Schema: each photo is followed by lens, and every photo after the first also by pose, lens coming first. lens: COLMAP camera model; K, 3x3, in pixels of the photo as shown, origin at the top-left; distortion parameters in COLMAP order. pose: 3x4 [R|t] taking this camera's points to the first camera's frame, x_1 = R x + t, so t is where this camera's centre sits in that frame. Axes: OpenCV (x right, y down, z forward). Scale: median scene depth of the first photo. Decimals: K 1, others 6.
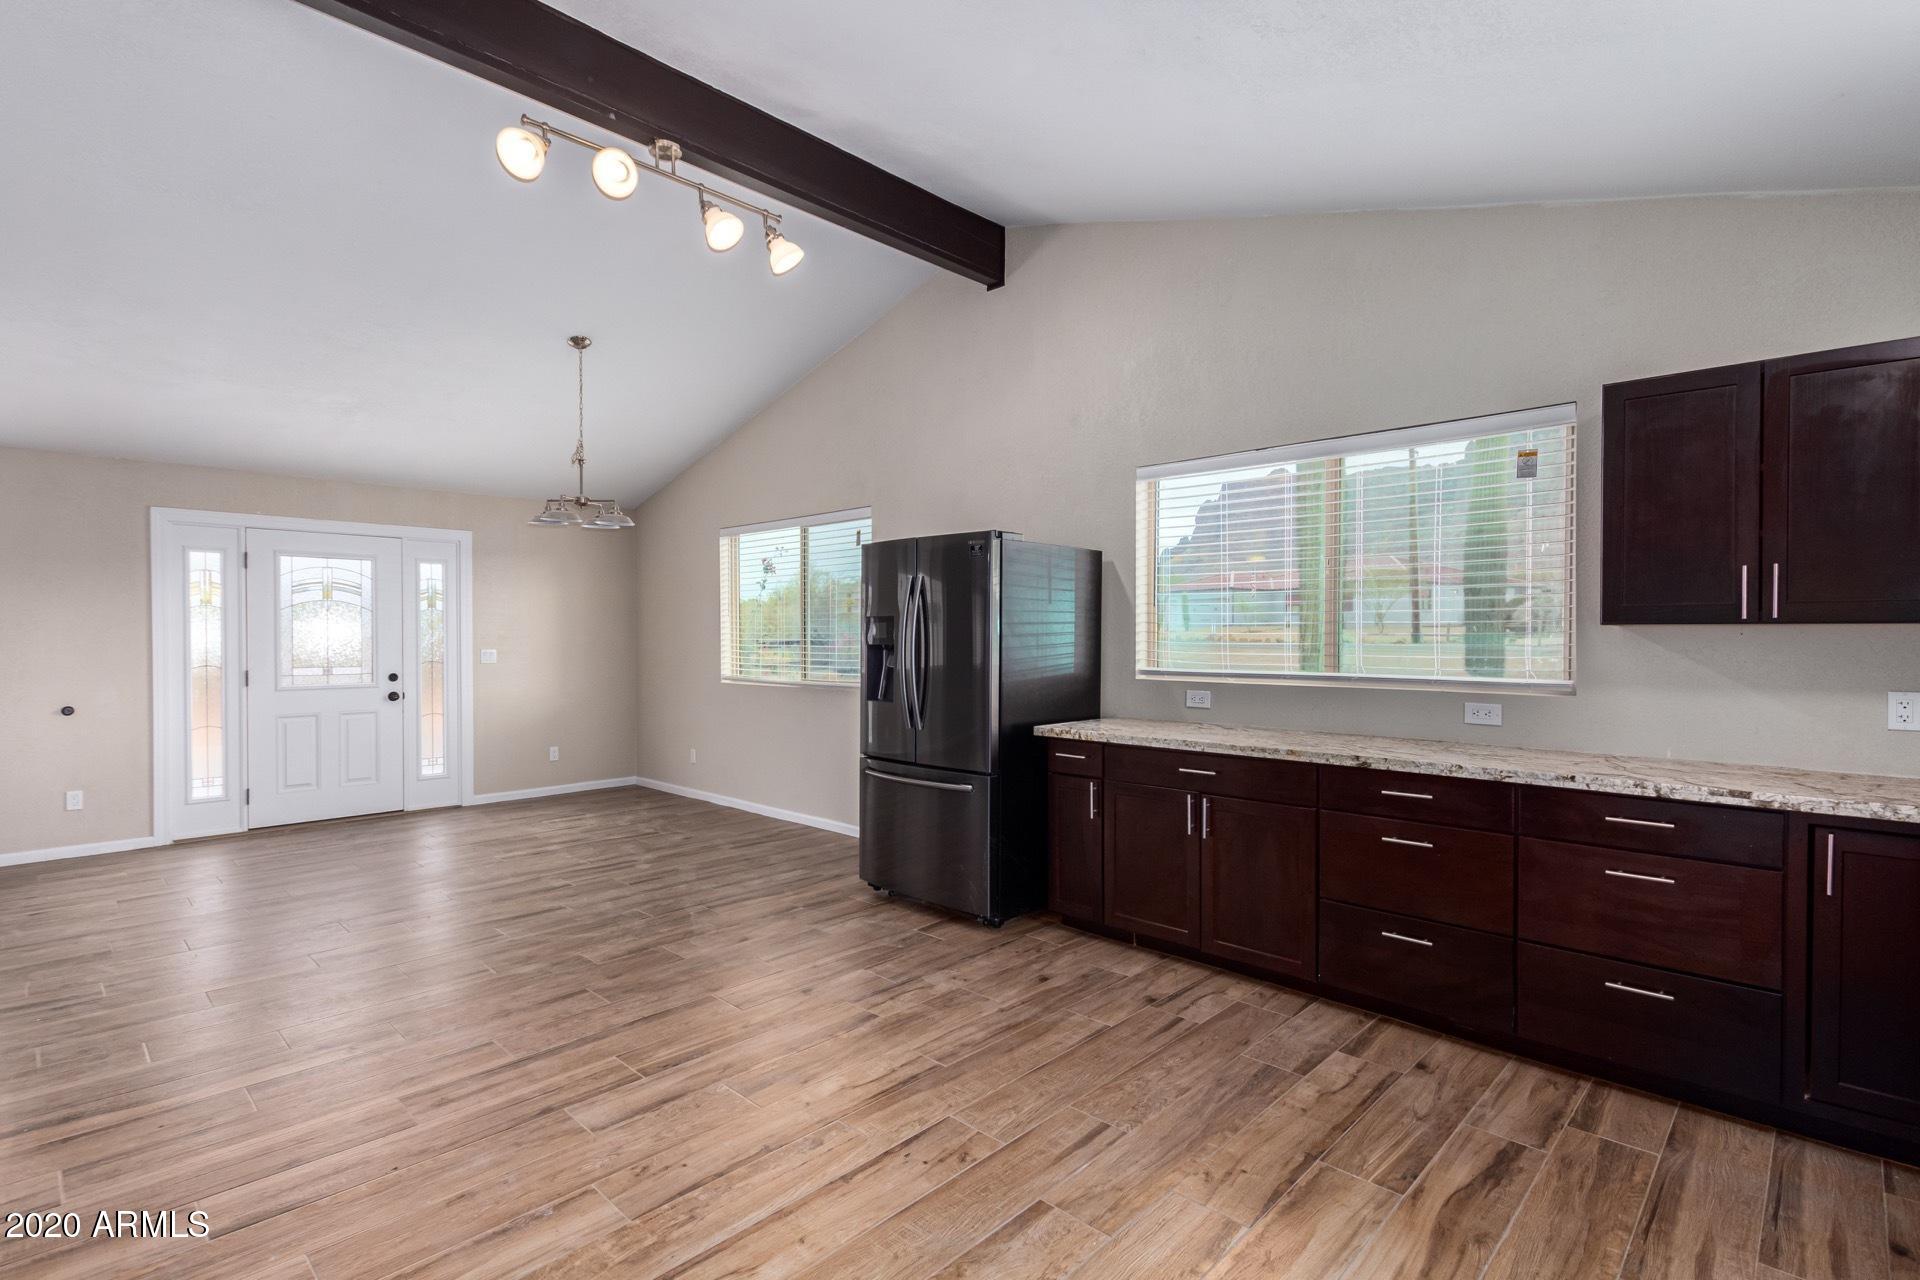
lens RADIAL K [[913.7, 0, 963.7], [0, 913.7, 645.3], [0, 0, 1]] dist [0.005774, -0.002773]
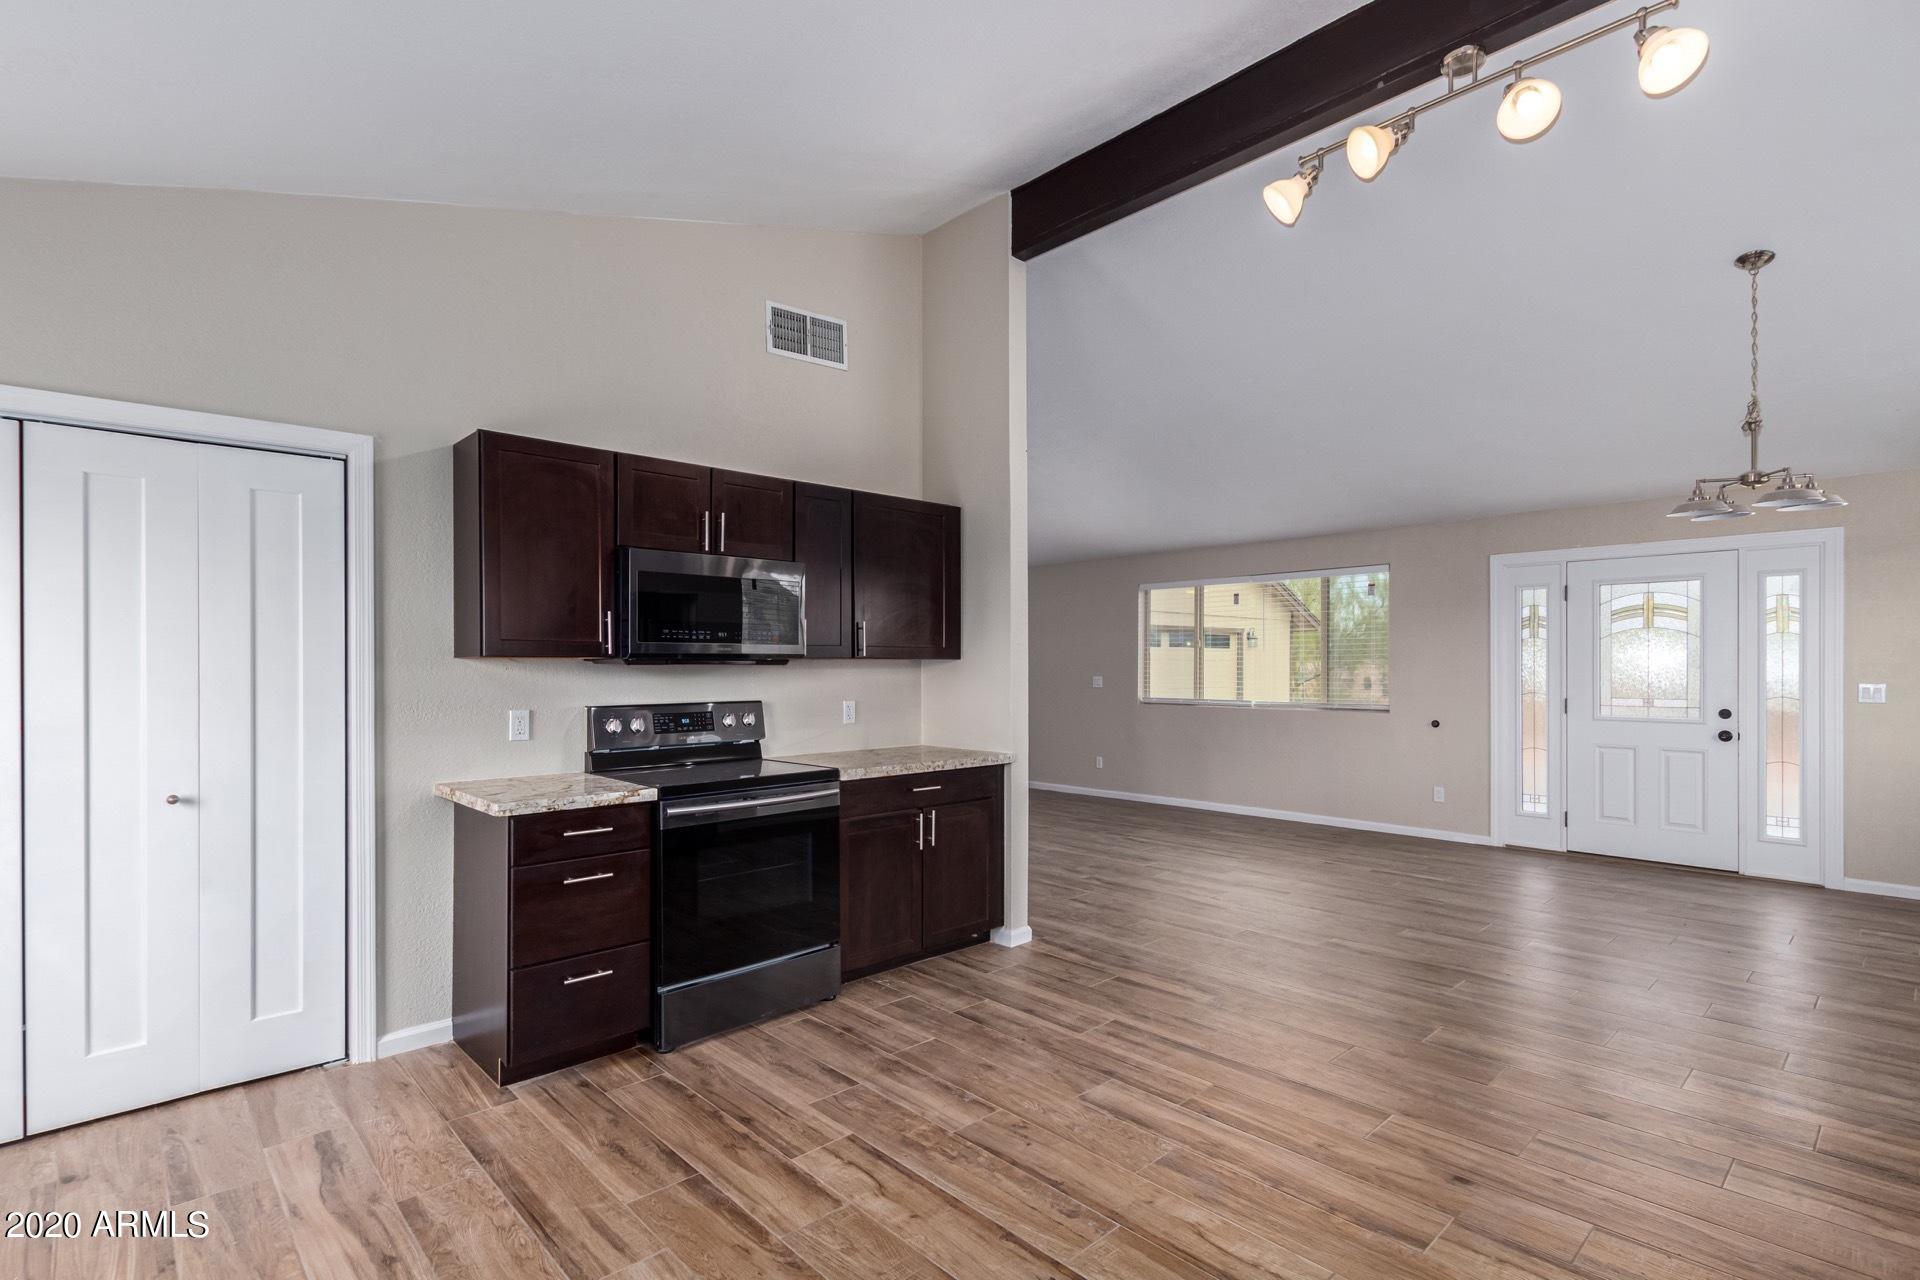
lens RADIAL K [[913.7, 0, 953.6], [0, 913.7, 663.5], [0, 0, 1]] dist [0.005774, -0.002773]
pose [[-0.060389, -0.001228, -0.998174, 0.544989], [-0.010346, 0.999946, -0.000604, -0.007655], [0.998121, 0.010291, -0.060398, 0.657686]]
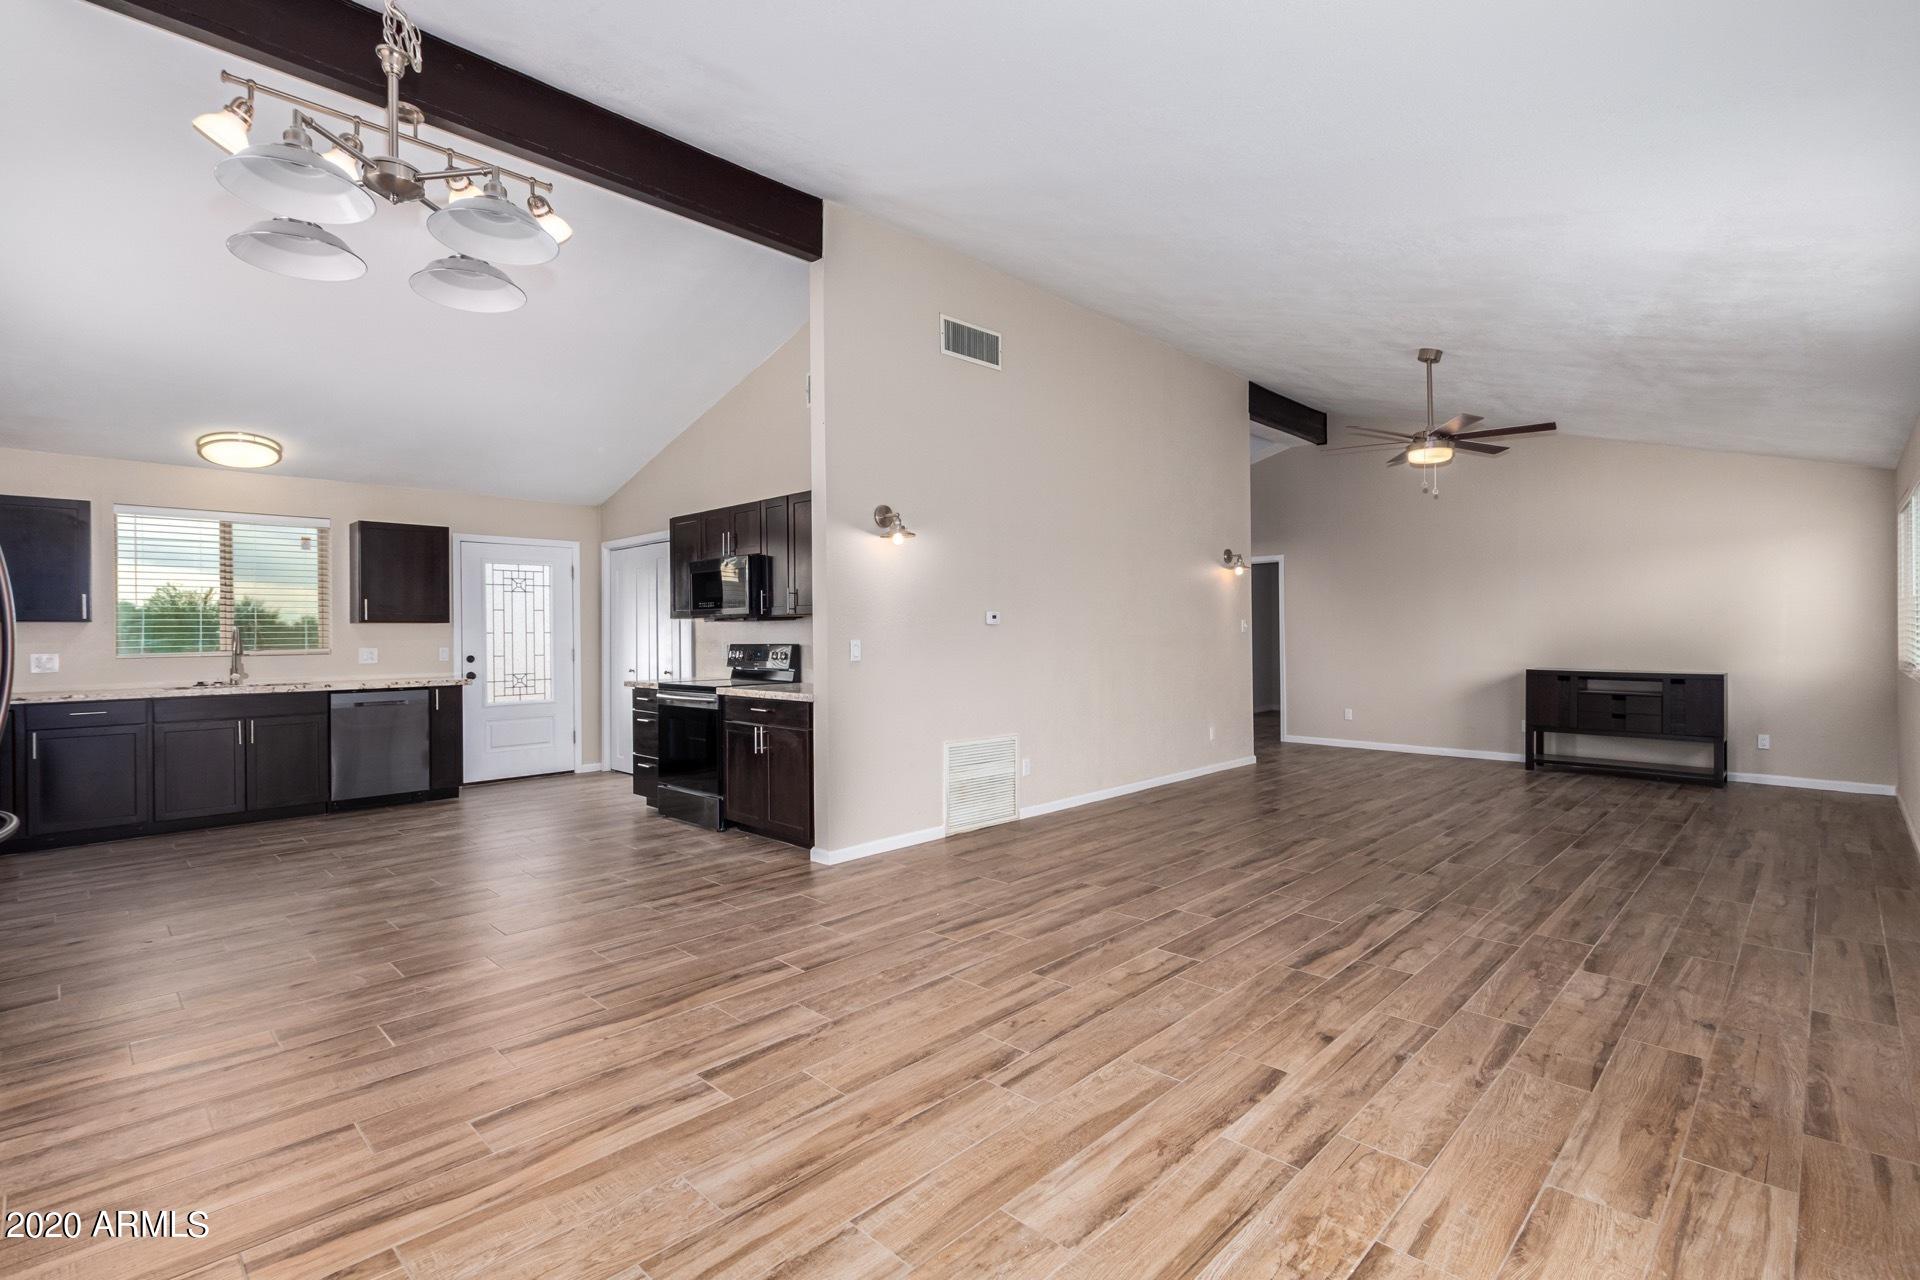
lens RADIAL K [[885.2, 0, 949.8], [0, 885.2, 630.6], [0, 0, 1]] dist [0.012461, -0.003331]
pose [[-0.999787, 0.009449, 0.018370, -0.987238], [0.009613, 0.999915, 0.008825, 0.002864], [-0.018285, 0.009000, -0.999792, 2.092739]]
